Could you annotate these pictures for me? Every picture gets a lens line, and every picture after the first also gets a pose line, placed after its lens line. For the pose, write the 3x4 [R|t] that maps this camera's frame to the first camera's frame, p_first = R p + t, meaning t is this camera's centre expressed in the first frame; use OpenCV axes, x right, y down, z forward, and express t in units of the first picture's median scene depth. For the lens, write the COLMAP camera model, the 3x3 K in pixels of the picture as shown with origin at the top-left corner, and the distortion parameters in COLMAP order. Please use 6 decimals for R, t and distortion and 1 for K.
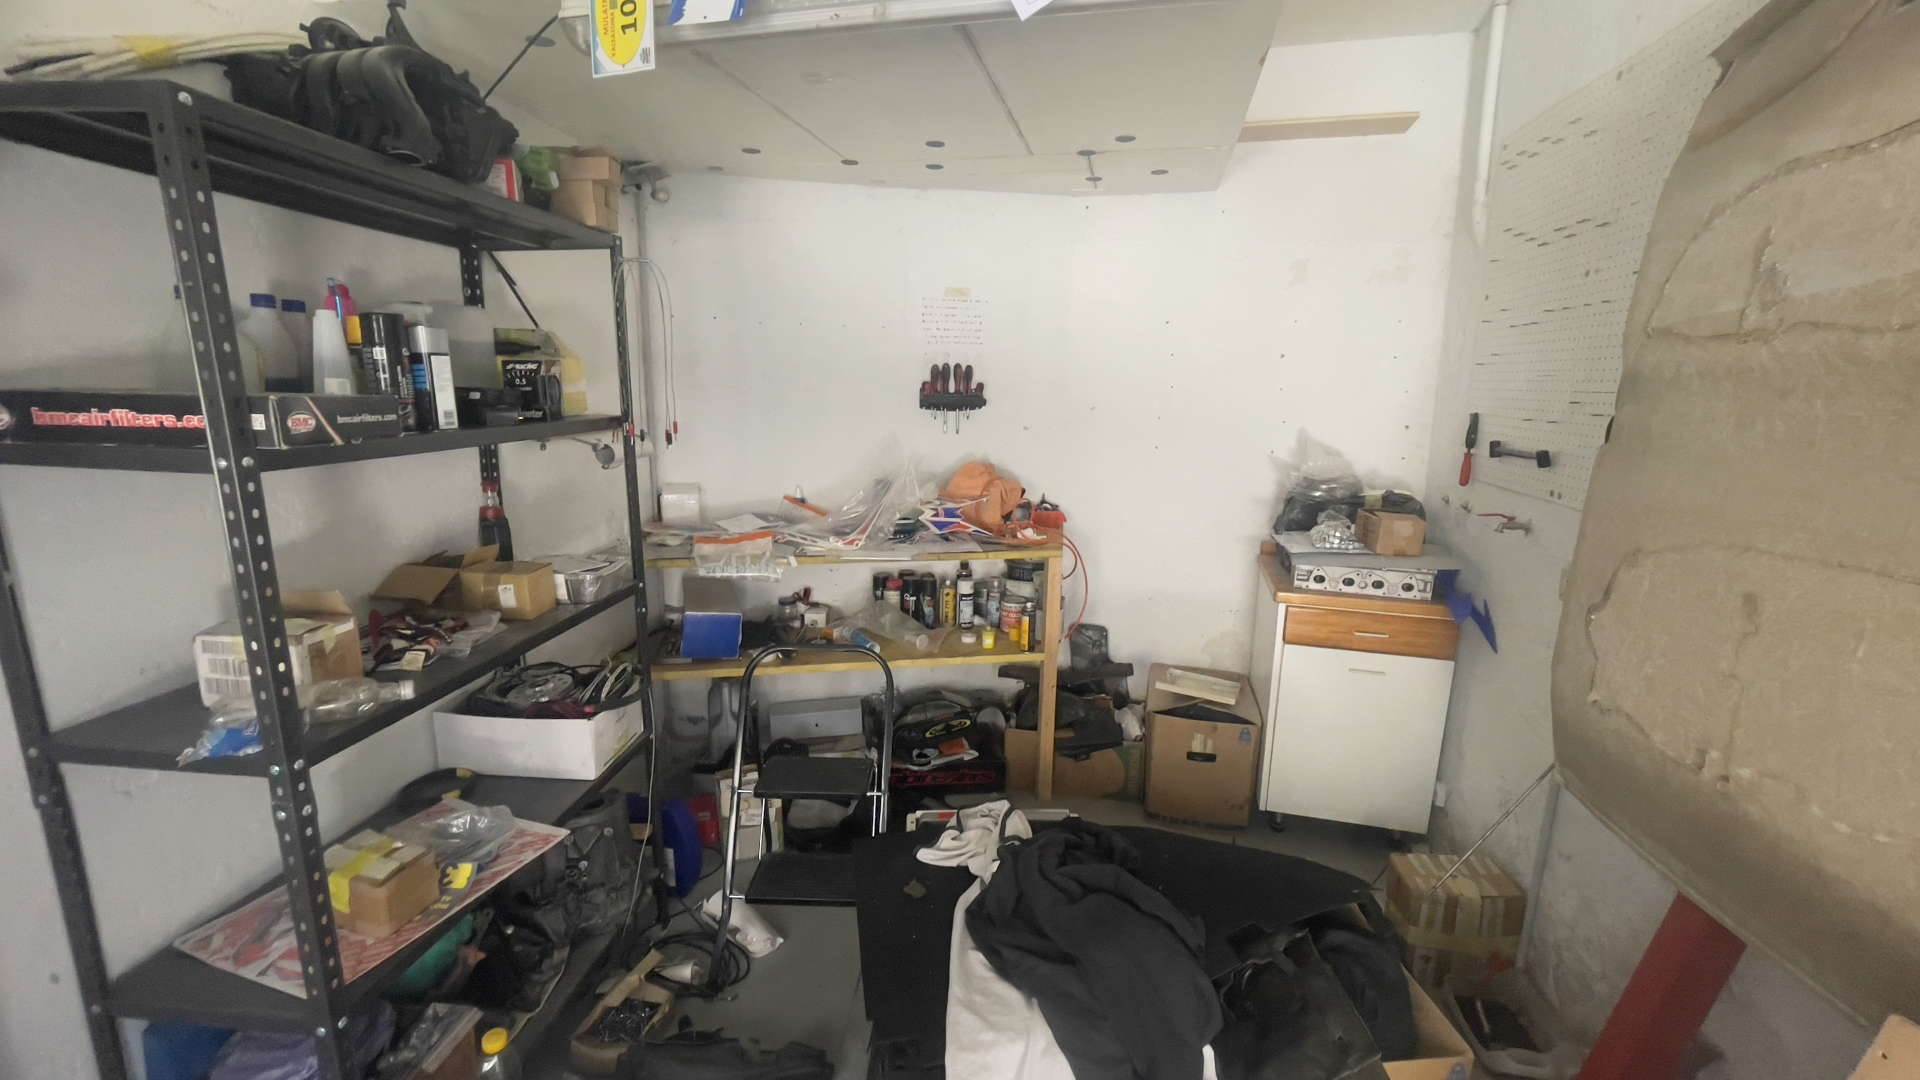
lens RADIAL K [[747.2, 0, 940.5], [0, 747.2, 538.4], [0, 0, 1]] dist [-0.007851, 0.000342]
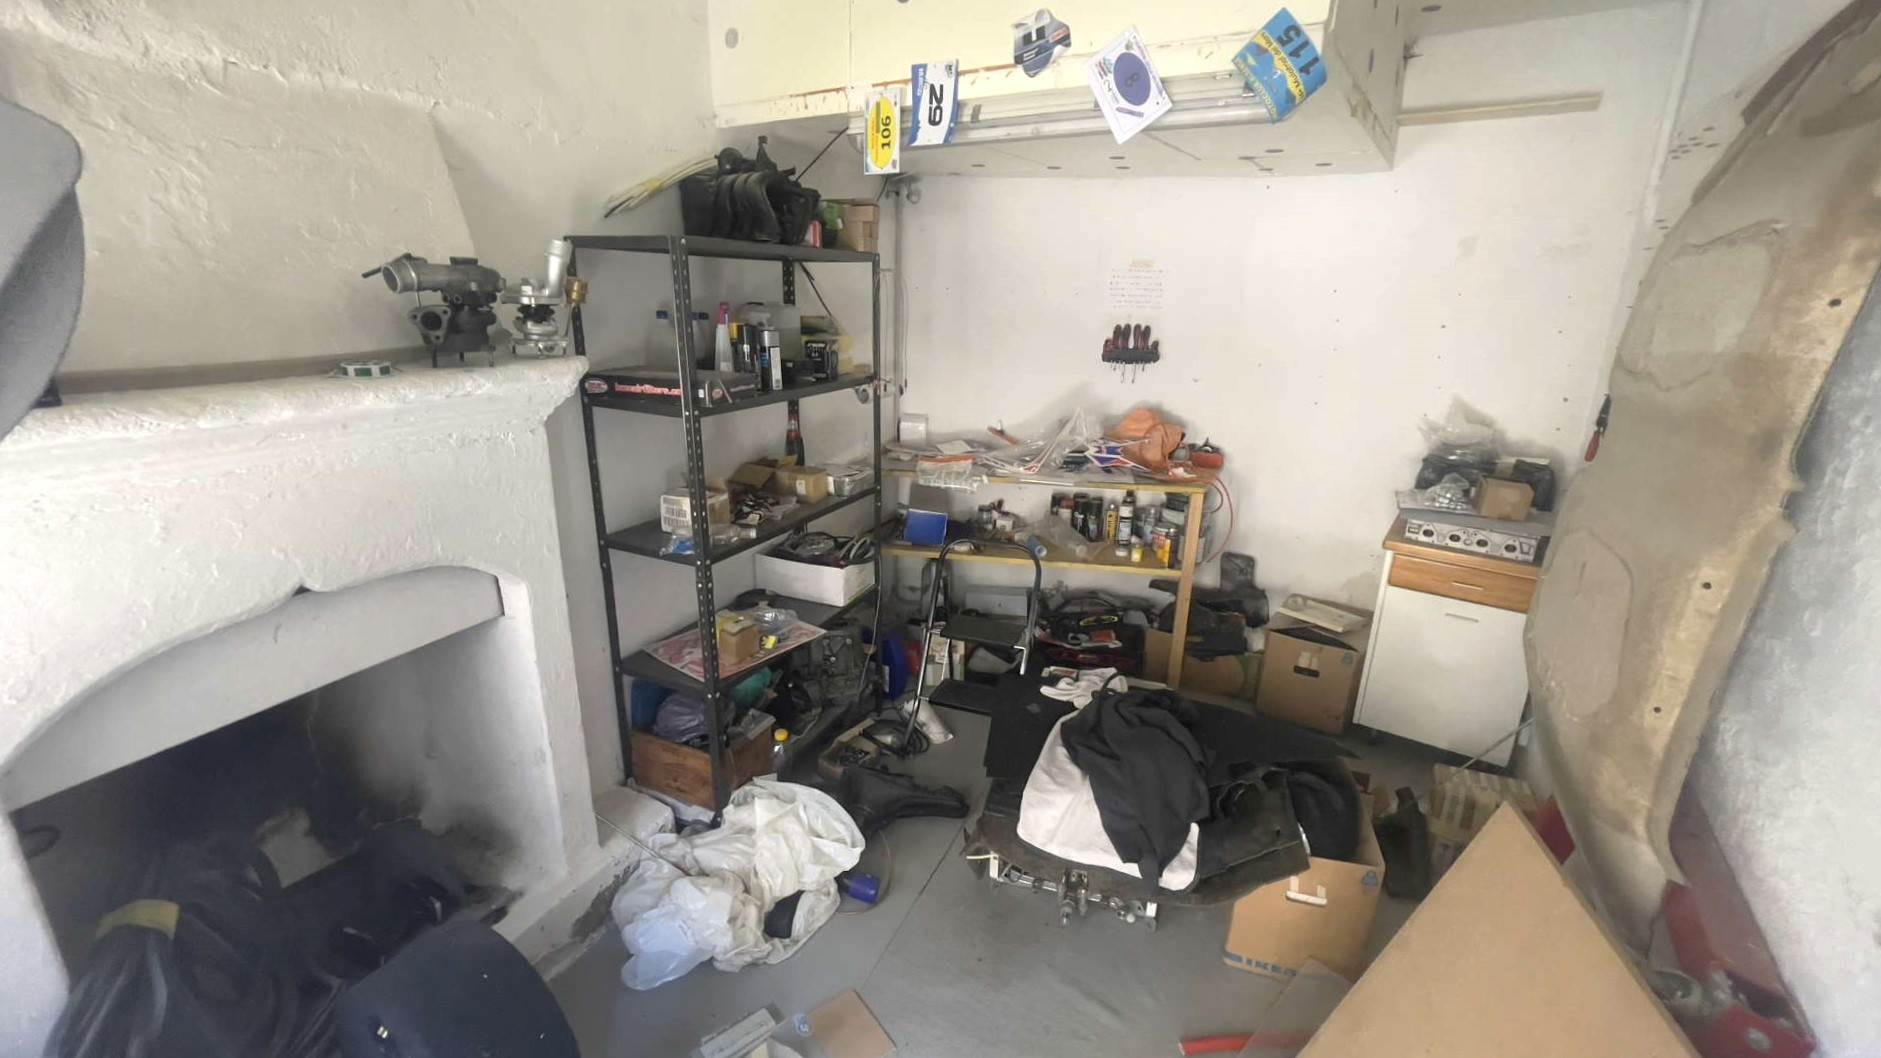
lens RADIAL K [[771.4, 0, 938.0], [0, 771.4, 528.5], [0, 0, 1]] dist [-0.014946, 0.014062]
pose [[0.941600, 0.102839, -0.320645, 0.197815], [-0.070872, 0.991418, 0.109850, -0.031221], [0.329190, -0.080710, 0.940808, -0.386746]]
